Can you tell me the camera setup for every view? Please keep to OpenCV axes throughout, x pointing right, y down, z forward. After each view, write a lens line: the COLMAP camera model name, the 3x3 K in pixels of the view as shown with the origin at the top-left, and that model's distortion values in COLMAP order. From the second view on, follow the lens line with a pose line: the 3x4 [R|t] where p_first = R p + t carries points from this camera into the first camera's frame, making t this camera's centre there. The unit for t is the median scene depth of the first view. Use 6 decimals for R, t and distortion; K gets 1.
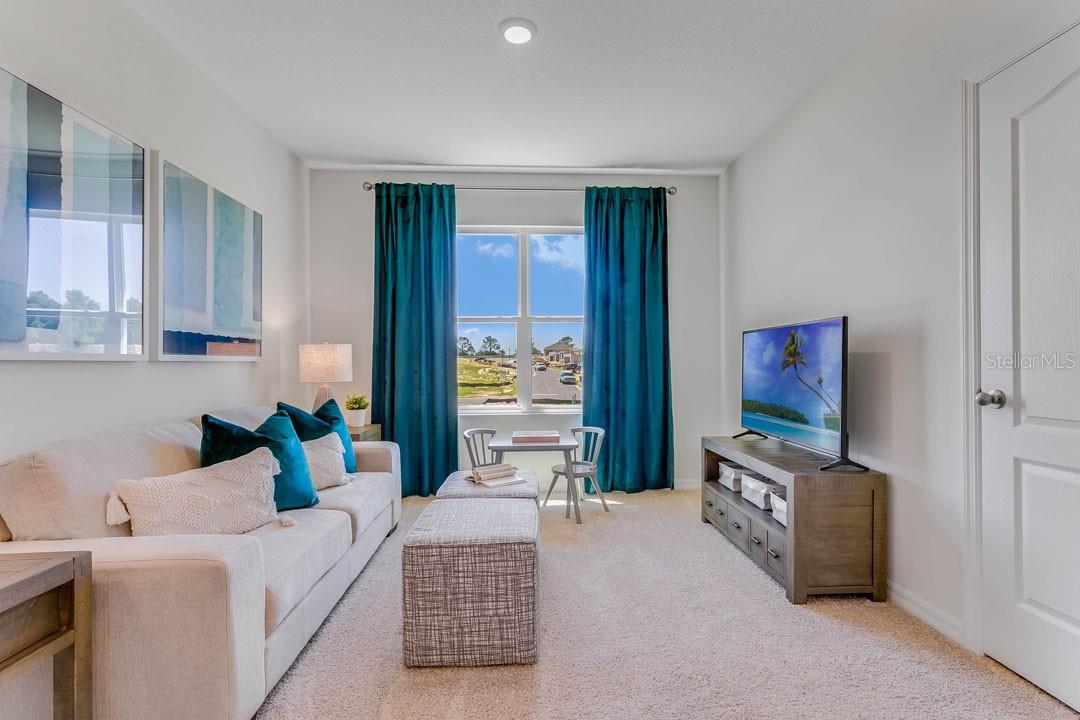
lens RADIAL K [[524.9, 0, 552.4], [0, 524.9, 366.5], [0, 0, 1]] dist [0.000326, 0.003831]
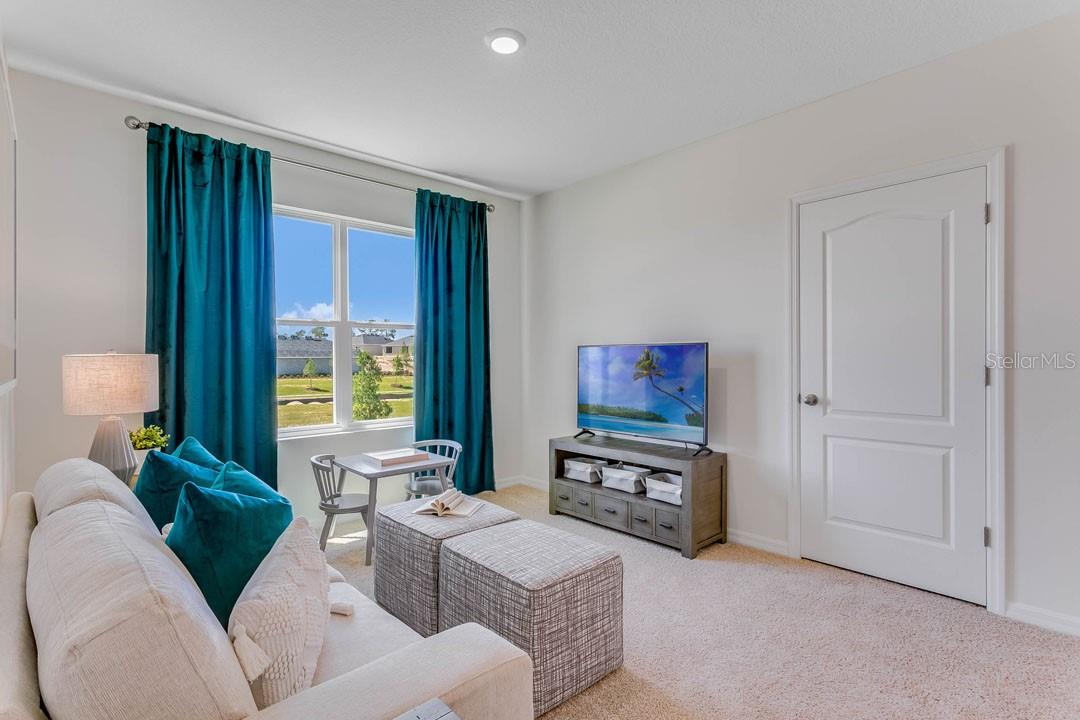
lens RADIAL K [[524.9, 0, 541.0], [0, 524.9, 365.5], [0, 0, 1]] dist [0.000326, 0.003831]
pose [[0.773090, -0.007642, 0.634250, -0.484191], [0.003361, 0.999963, 0.007952, -0.035441], [-0.634287, -0.004016, 0.773087, 0.157002]]
